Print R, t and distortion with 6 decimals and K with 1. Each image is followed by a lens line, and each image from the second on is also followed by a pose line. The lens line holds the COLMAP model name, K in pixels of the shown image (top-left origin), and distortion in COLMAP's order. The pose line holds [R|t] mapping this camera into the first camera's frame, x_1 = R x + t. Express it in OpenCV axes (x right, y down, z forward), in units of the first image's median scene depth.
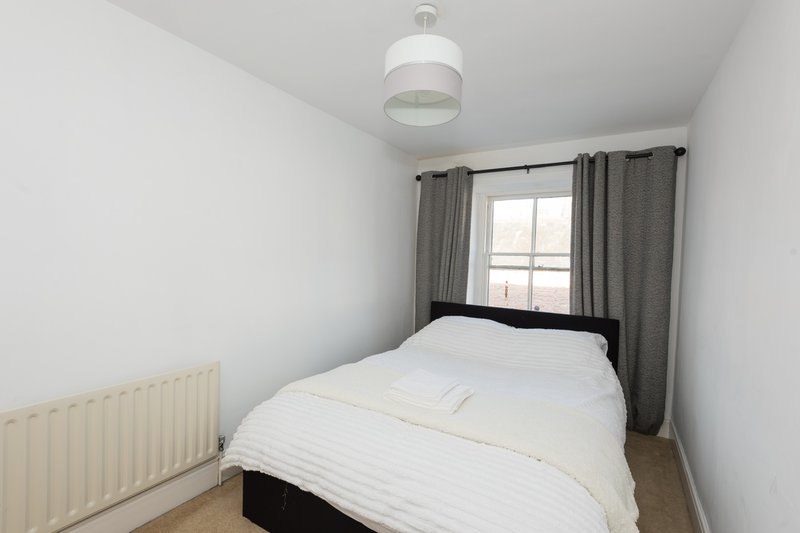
lens RADIAL K [[362.8, 0, 396.5], [0, 362.8, 272.4], [0, 0, 1]] dist [0.027155, -0.008245]
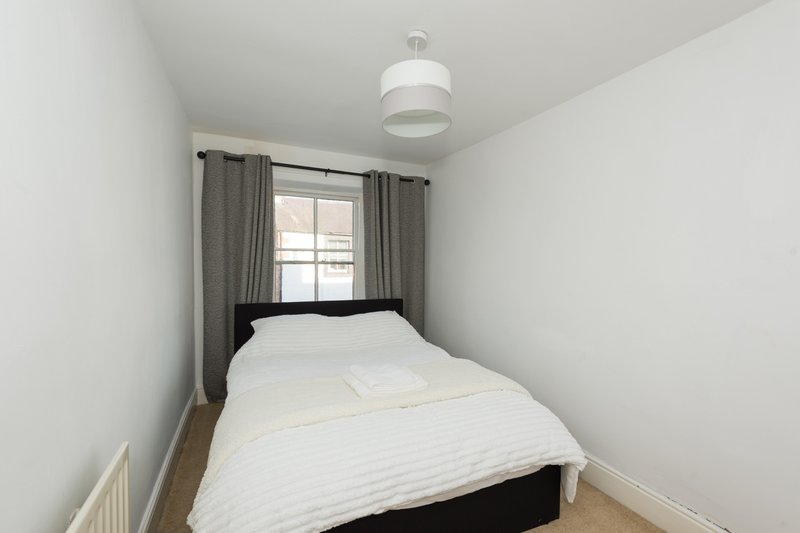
lens RADIAL K [[362.8, 0, 397.4], [0, 362.8, 277.4], [0, 0, 1]] dist [0.027155, -0.008245]
pose [[0.569906, -0.063516, 0.819252, -0.500490], [0.034664, 0.997979, 0.053259, -0.022240], [-0.820979, -0.001954, 0.570956, 0.233204]]
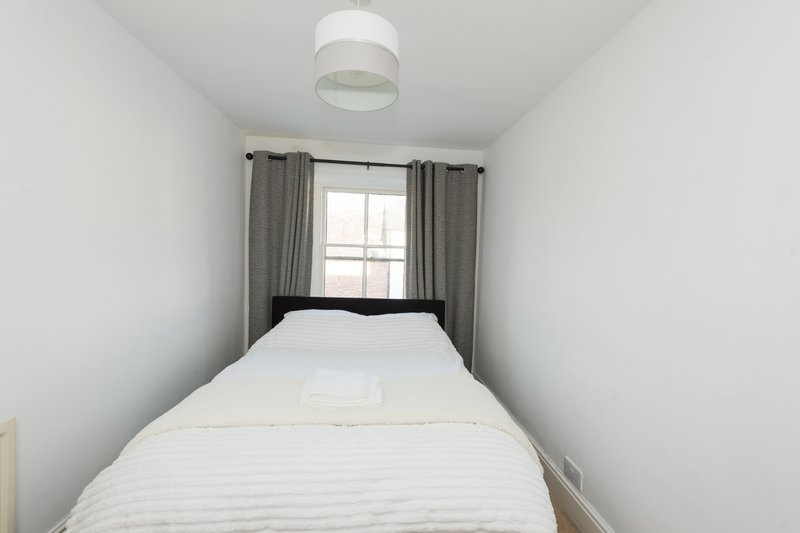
lens RADIAL K [[362.8, 0, 397.5], [0, 362.8, 275.4], [0, 0, 1]] dist [0.027155, -0.008245]
pose [[0.814188, -0.035341, 0.579525, -0.225389], [0.012937, 0.999002, 0.042747, -0.009458], [-0.580458, -0.027307, 0.813832, 0.092857]]
